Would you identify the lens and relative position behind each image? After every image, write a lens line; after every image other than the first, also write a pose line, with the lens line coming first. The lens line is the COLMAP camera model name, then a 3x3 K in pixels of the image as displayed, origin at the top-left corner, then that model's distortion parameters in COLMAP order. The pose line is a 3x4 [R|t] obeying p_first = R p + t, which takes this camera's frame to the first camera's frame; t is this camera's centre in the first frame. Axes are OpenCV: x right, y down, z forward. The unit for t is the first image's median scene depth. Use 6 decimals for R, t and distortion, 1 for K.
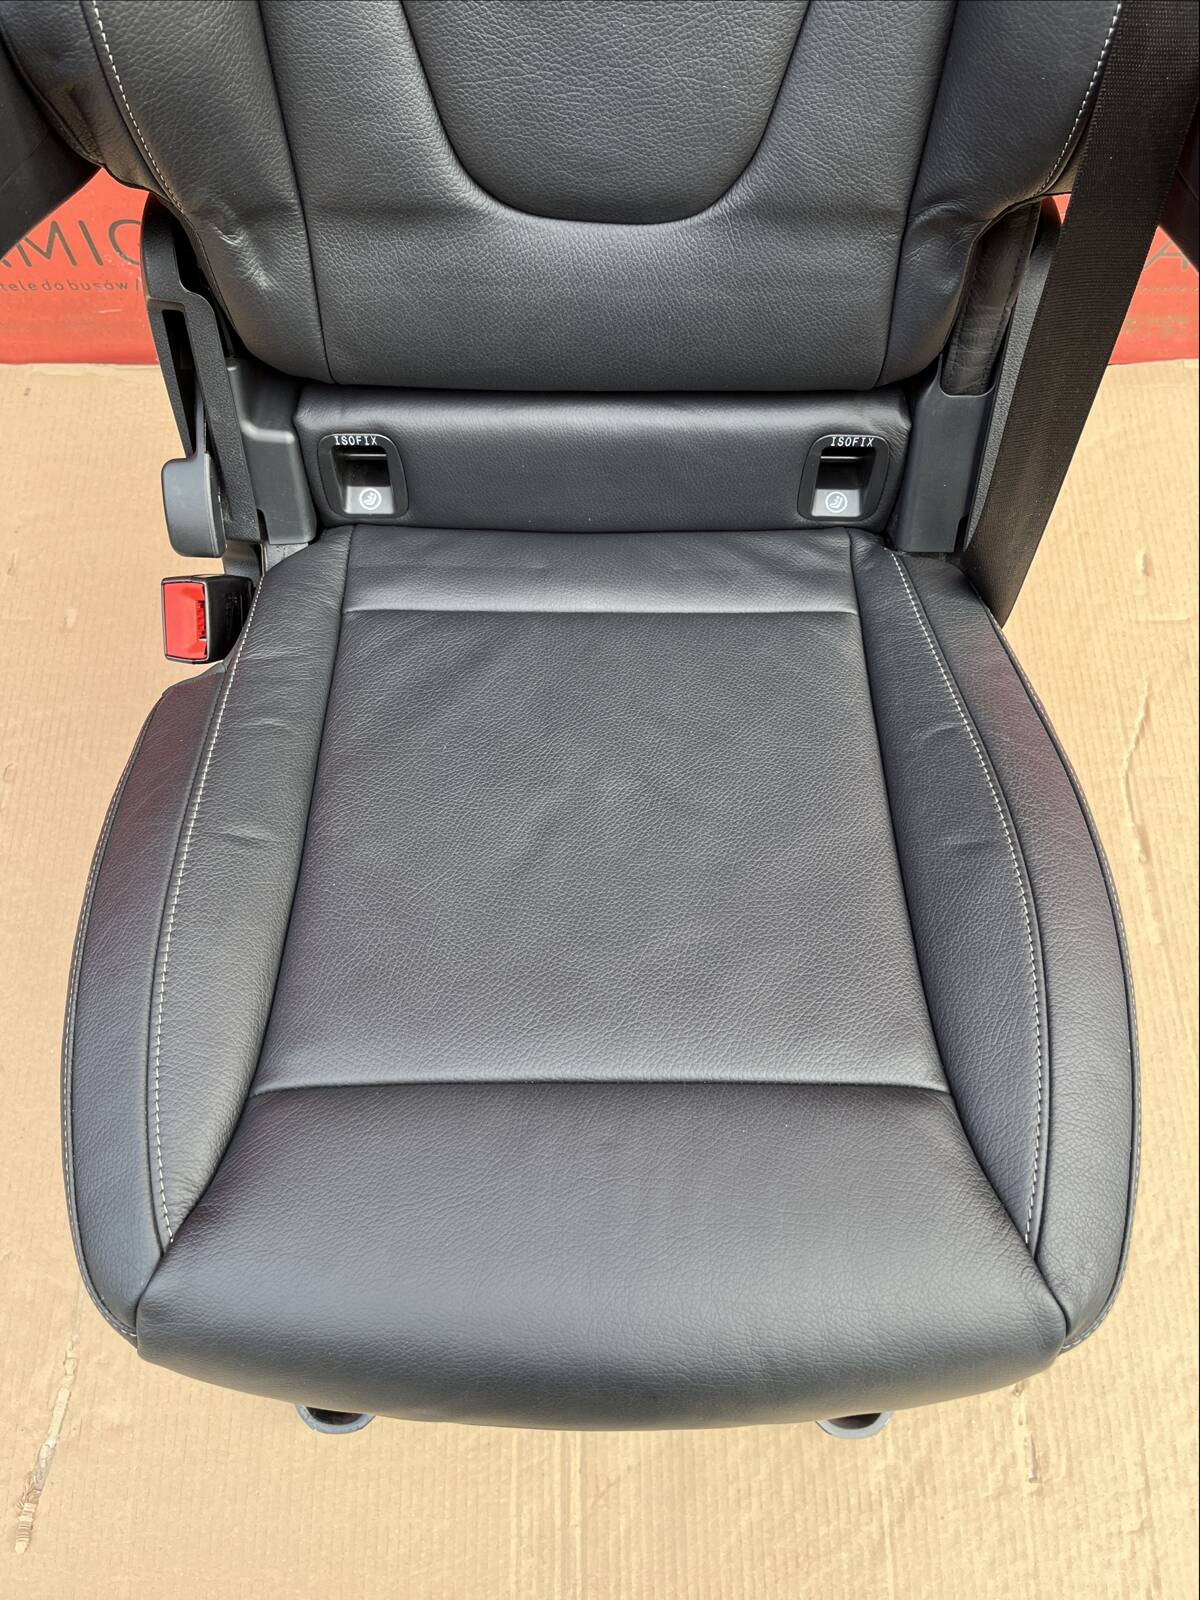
lens RADIAL K [[1222.0, 0, 600.0], [0, 1222.0, 777.2], [0, 0, 1]] dist [0.063515, -0.094854]
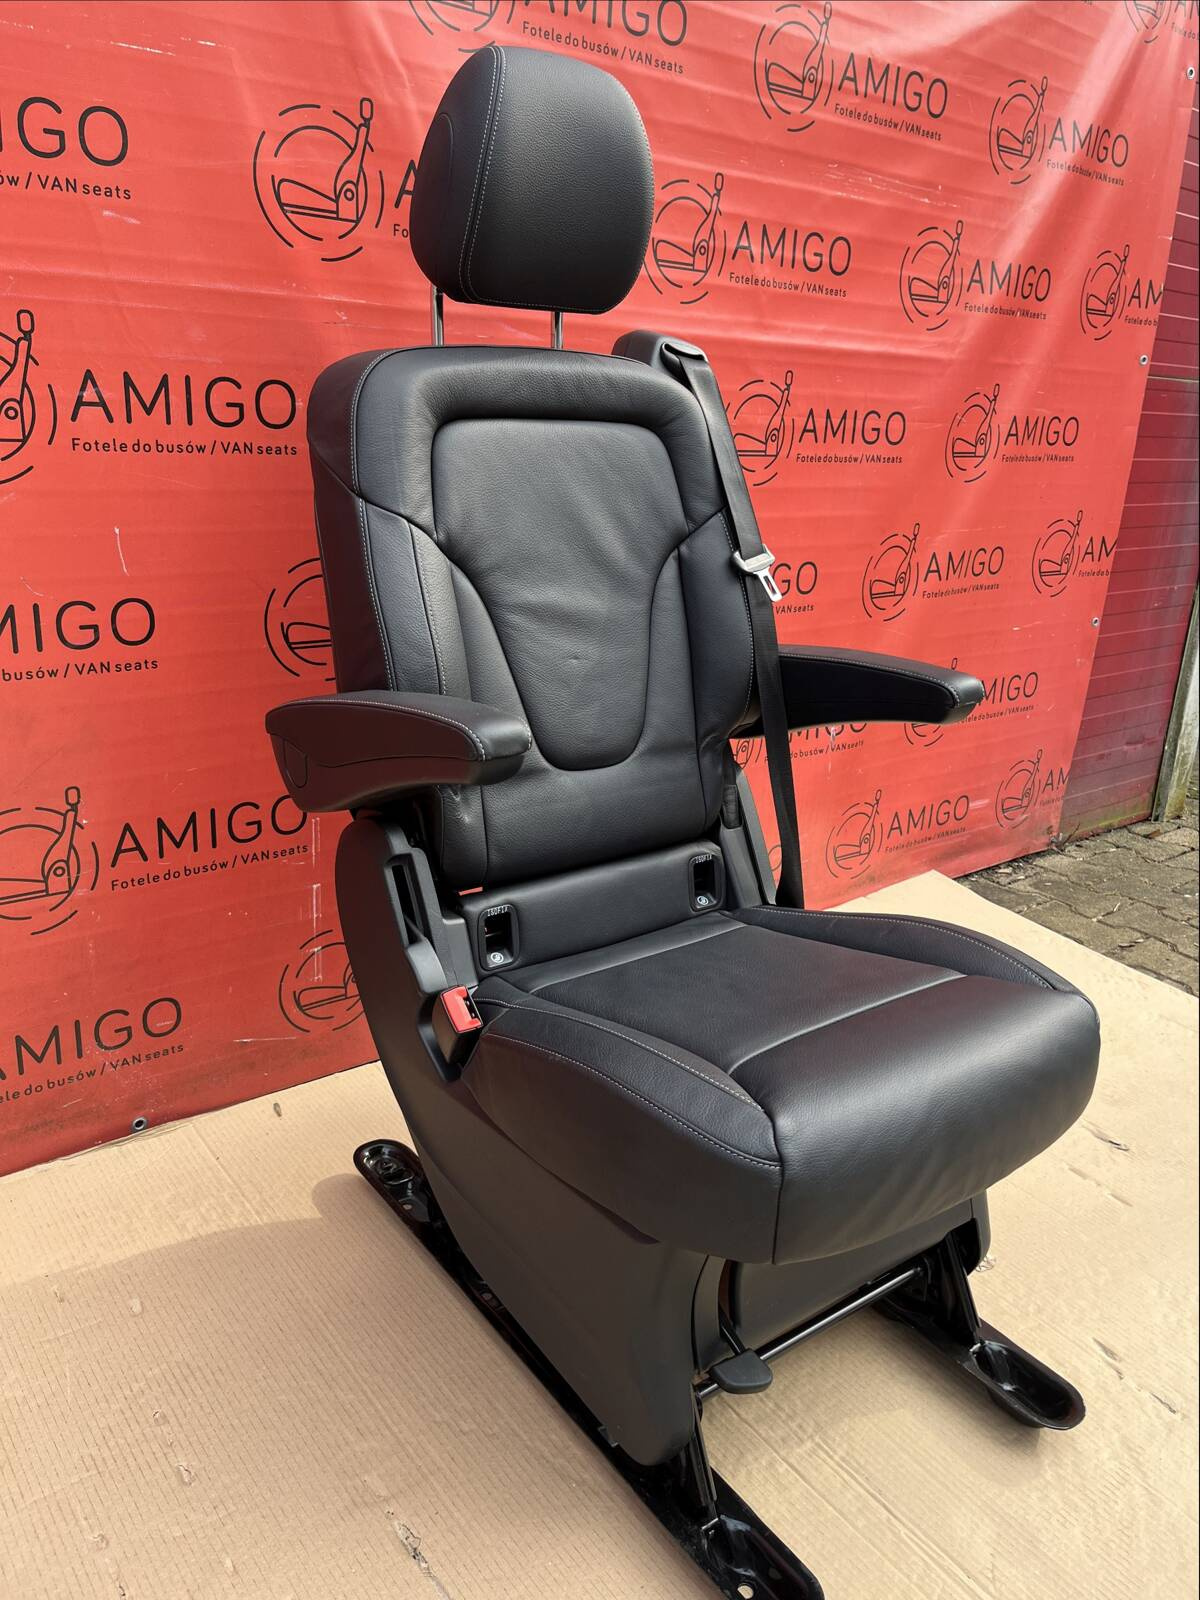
lens RADIAL K [[1222.0, 0, 600.0], [0, 1222.0, 777.2], [0, 0, 1]] dist [0.063515, -0.094854]
pose [[0.798263, -0.149761, 0.583393, -0.876502], [0.532077, 0.629252, -0.566512, 0.557008], [-0.282260, 0.762636, 0.581993, -0.184006]]
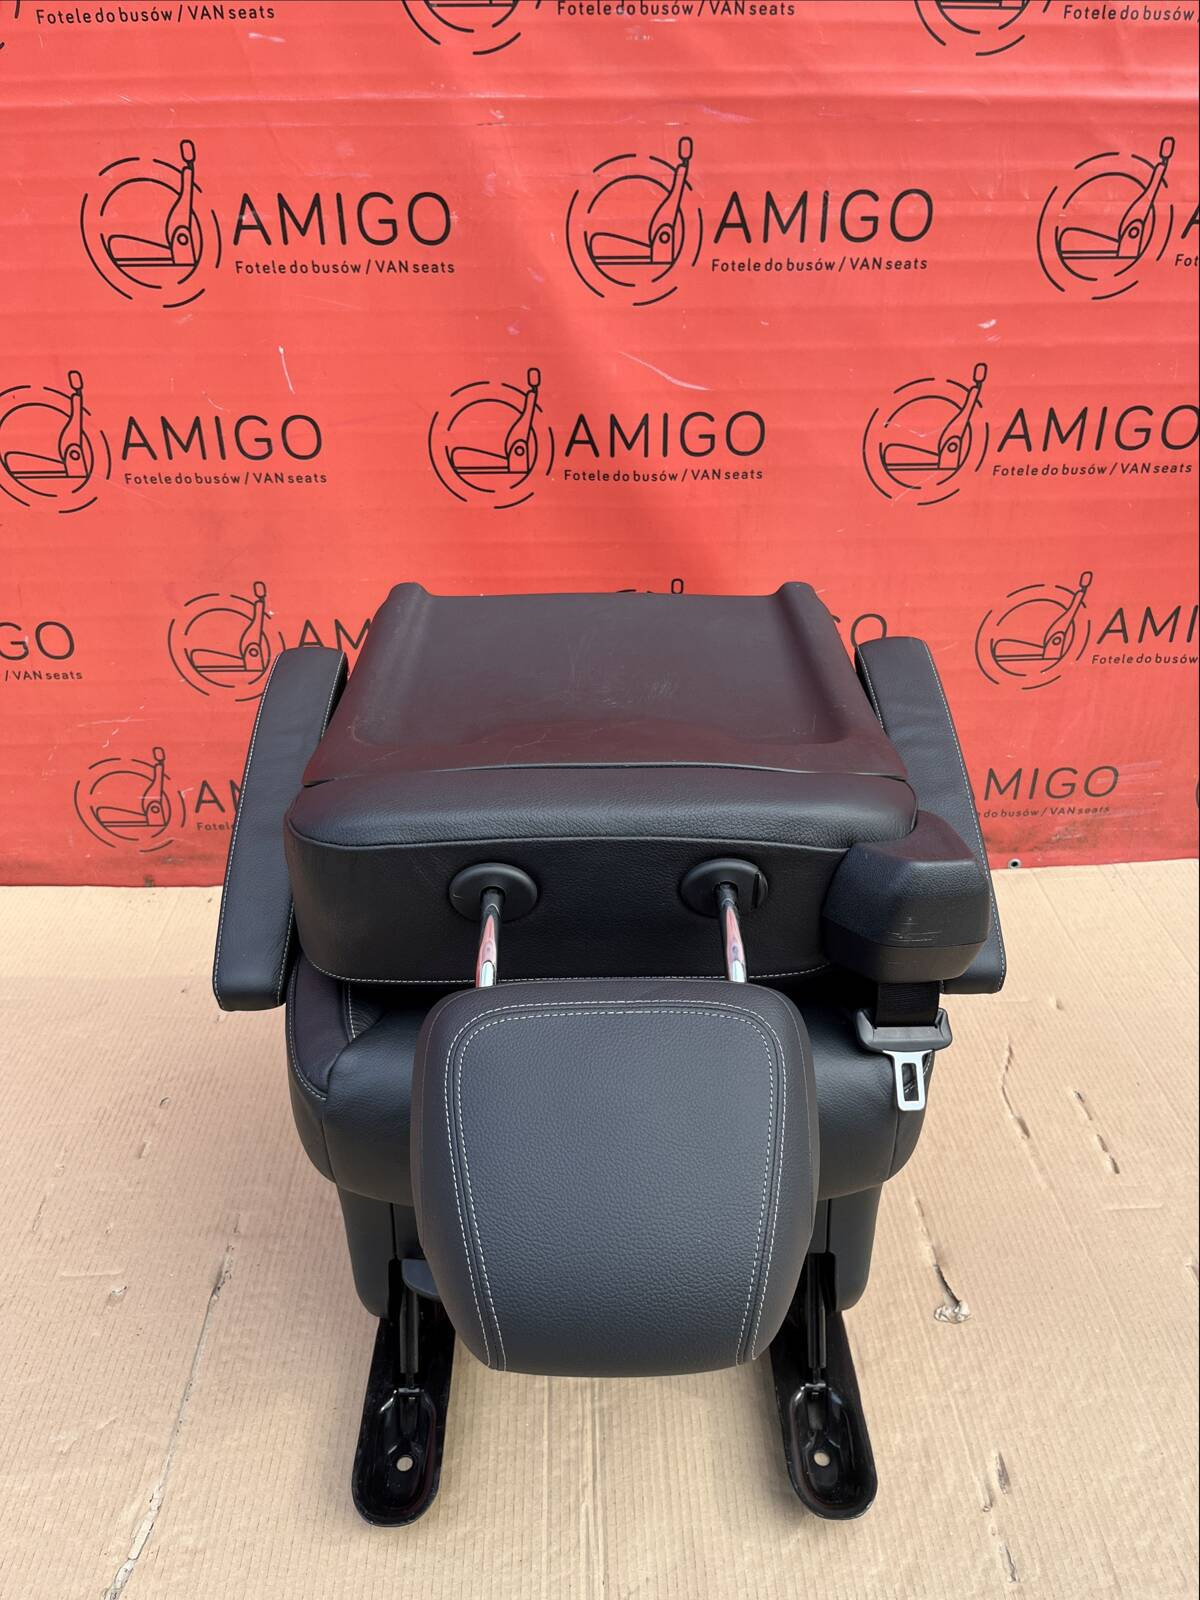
lens RADIAL K [[1191.6, 0, 600.0], [0, 1191.6, 800.0], [0, 0, 1]] dist [0.060217, -0.098290]
pose [[0.999779, -0.020449, 0.004841, -0.009995], [0.019228, 0.797223, -0.603378, 0.648778], [0.008479, 0.603338, 0.797440, -0.280299]]
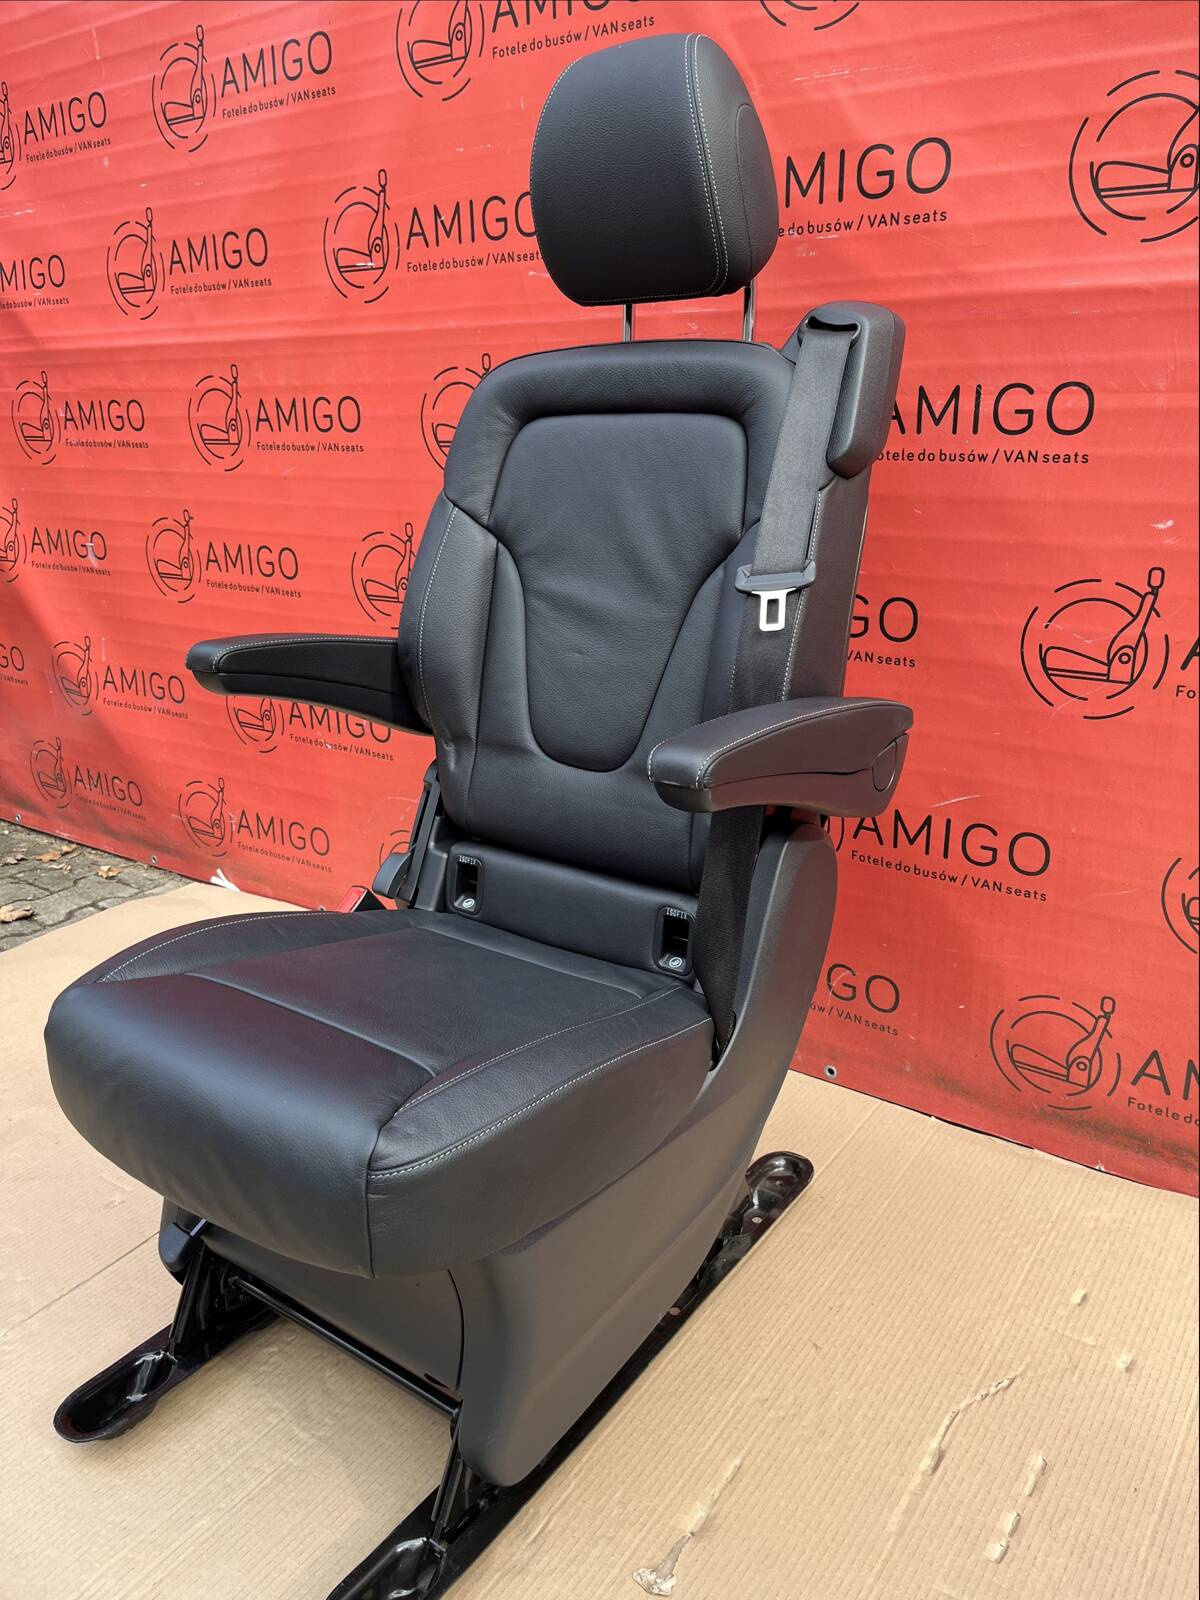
lens RADIAL K [[1222.0, 0, 600.0], [0, 1222.0, 777.2], [0, 0, 1]] dist [0.063515, -0.094854]
pose [[0.808022, 0.152513, -0.569070, 0.865827], [-0.526675, 0.619874, -0.581696, 0.546669], [0.264036, 0.769738, 0.581196, -0.161074]]
